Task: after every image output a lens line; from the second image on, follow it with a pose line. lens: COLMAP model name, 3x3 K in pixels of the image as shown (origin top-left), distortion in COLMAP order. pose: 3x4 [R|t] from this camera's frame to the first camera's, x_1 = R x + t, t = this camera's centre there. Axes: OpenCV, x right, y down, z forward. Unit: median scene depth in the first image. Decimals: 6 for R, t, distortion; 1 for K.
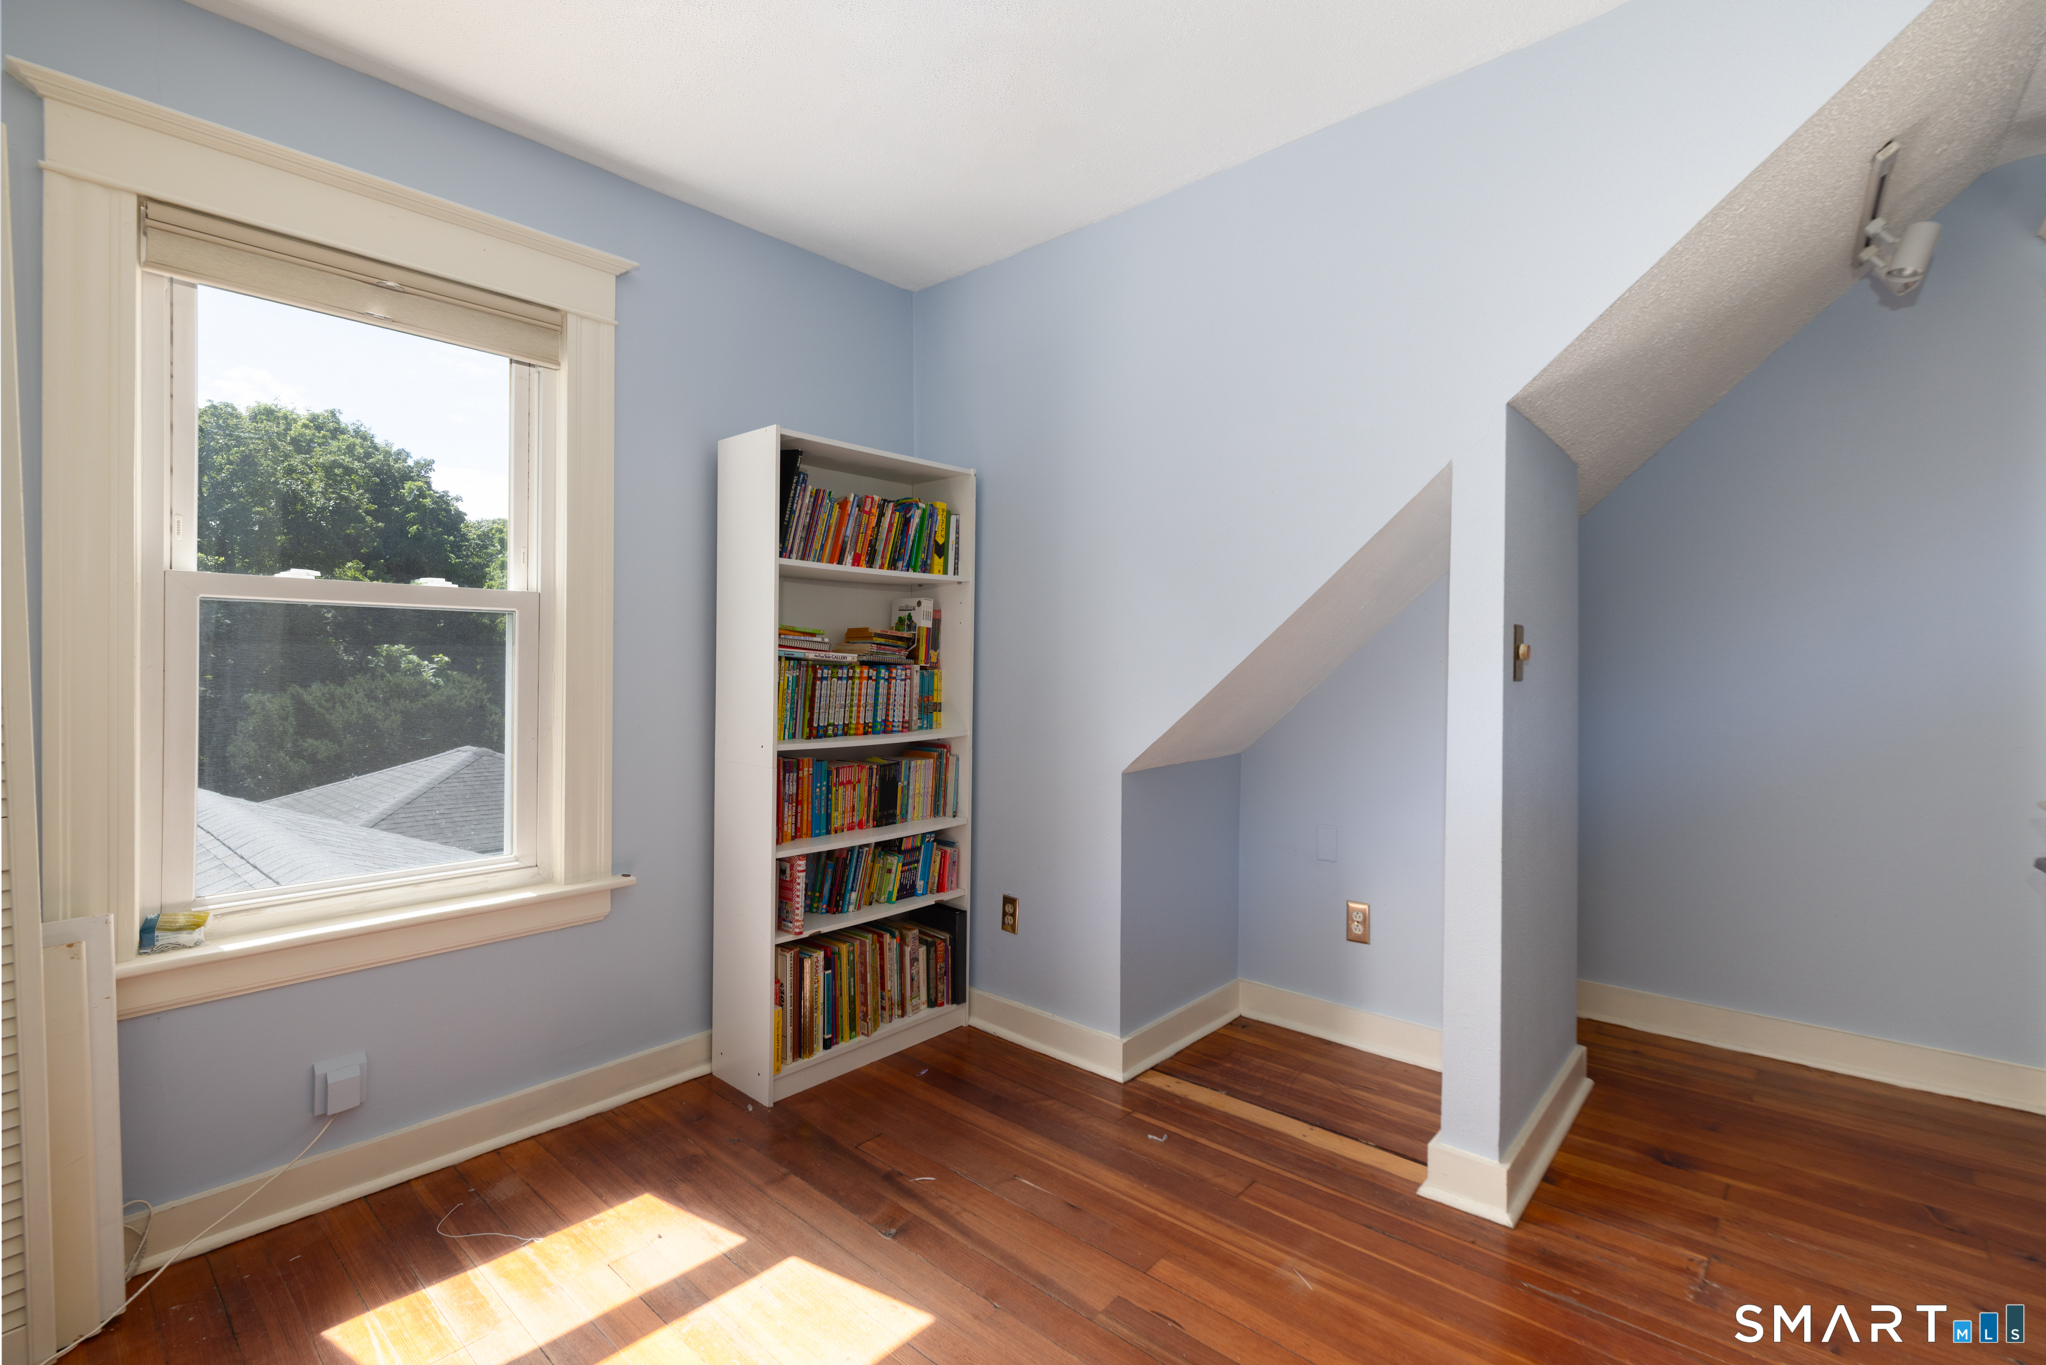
lens RADIAL K [[885.4, 0, 1014.8], [0, 885.4, 668.9], [0, 0, 1]] dist [0.000121, -0.000973]
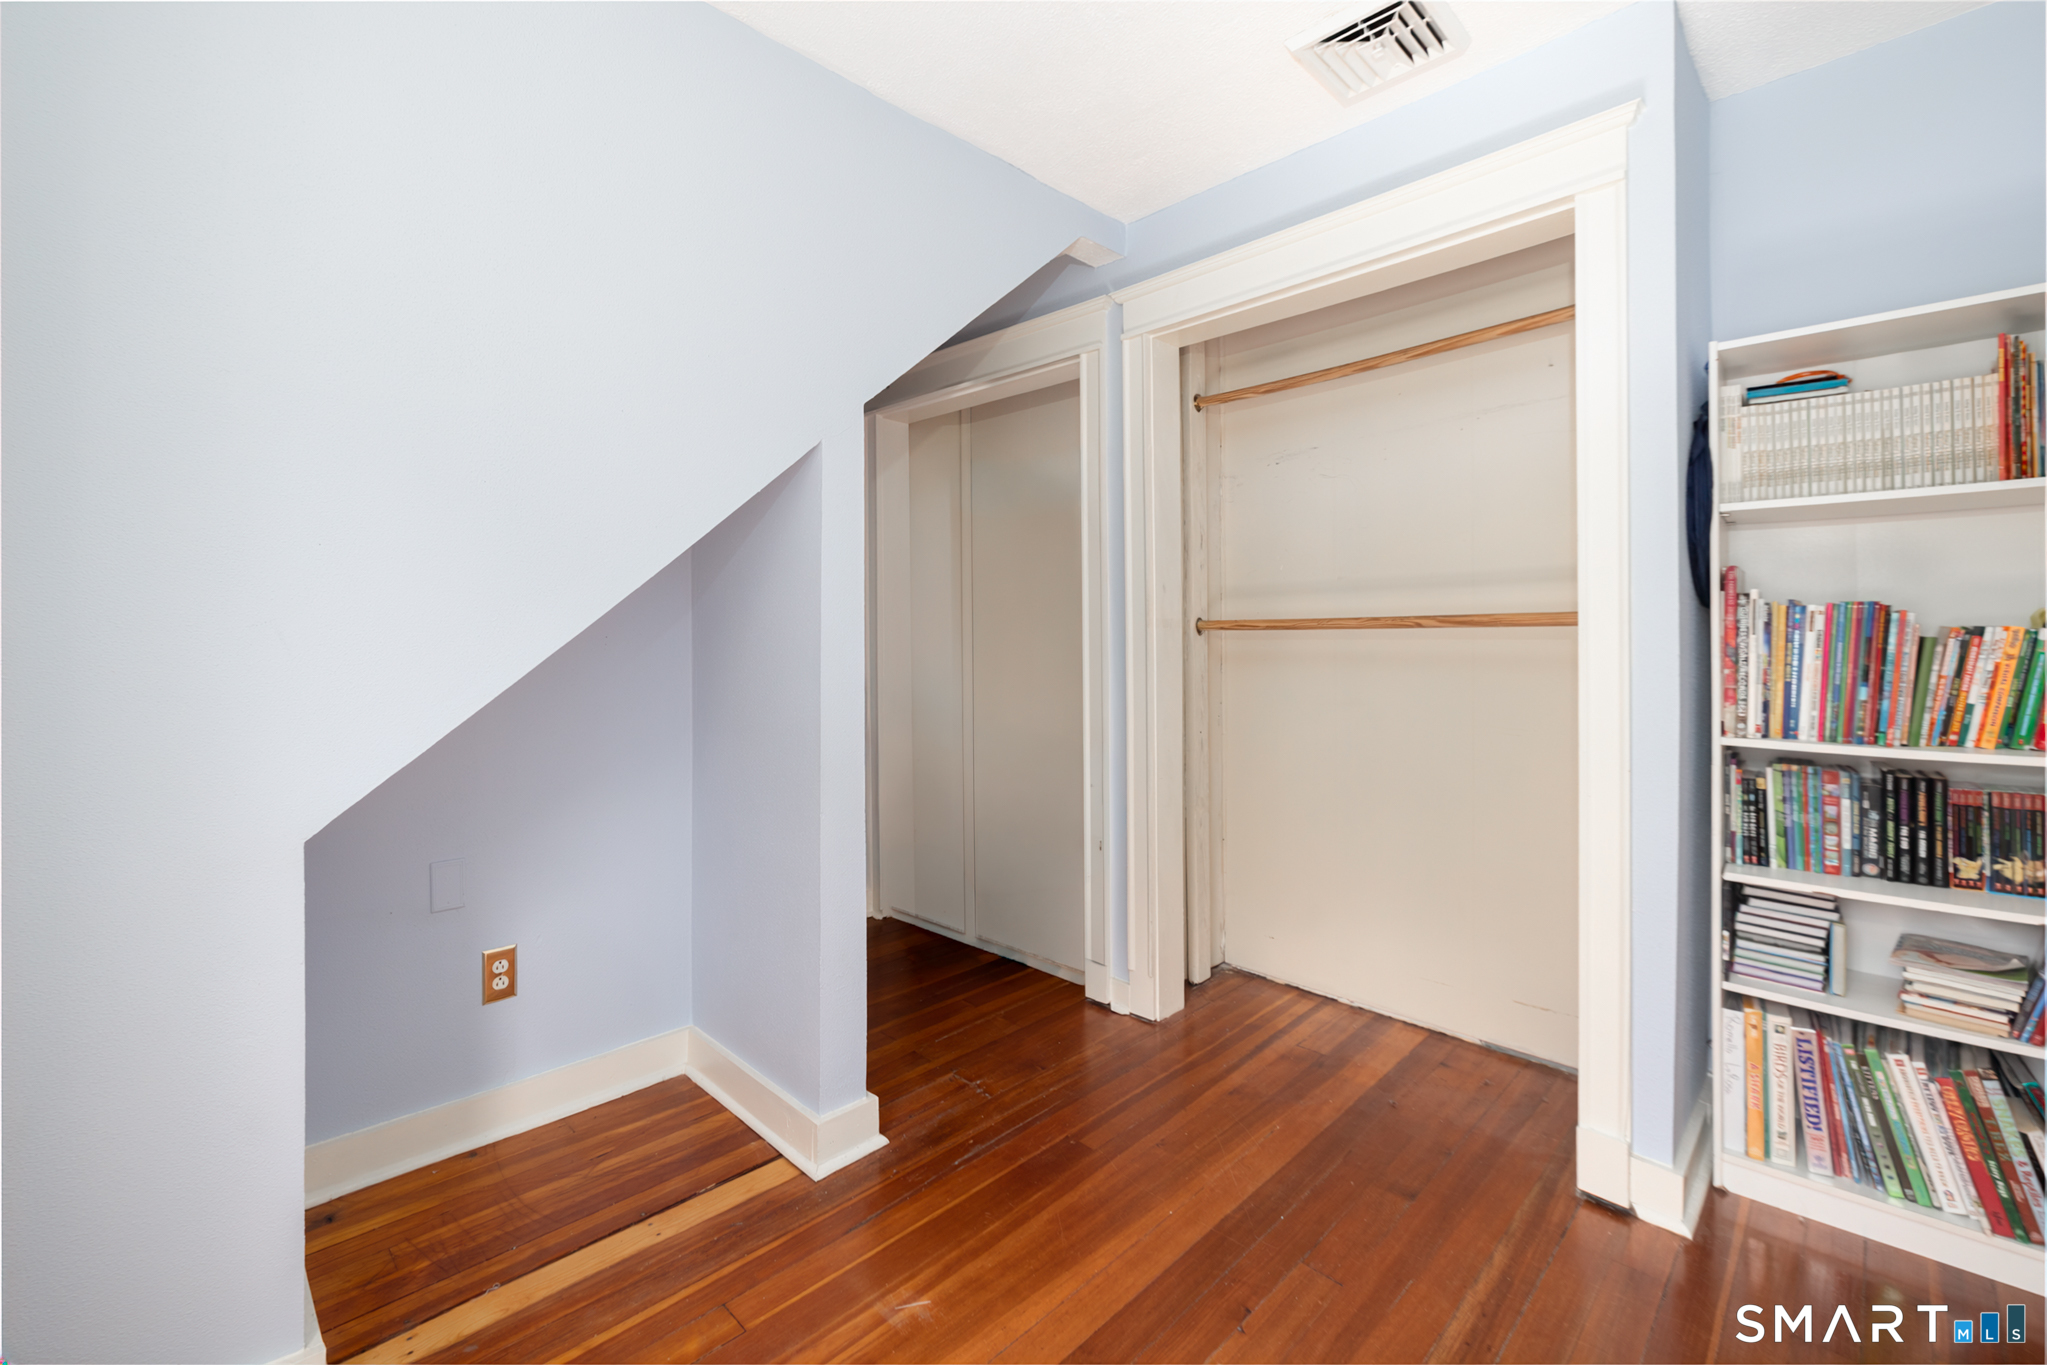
lens RADIAL K [[885.8, 0, 1012.2], [0, 885.8, 646.1], [0, 0, 1]] dist [0.000121, -0.000973]
pose [[0.047868, -0.002762, 0.998850, -0.393761], [0.007470, 0.999969, 0.002407, 0.004995], [-0.998826, 0.007346, 0.047887, 0.574835]]
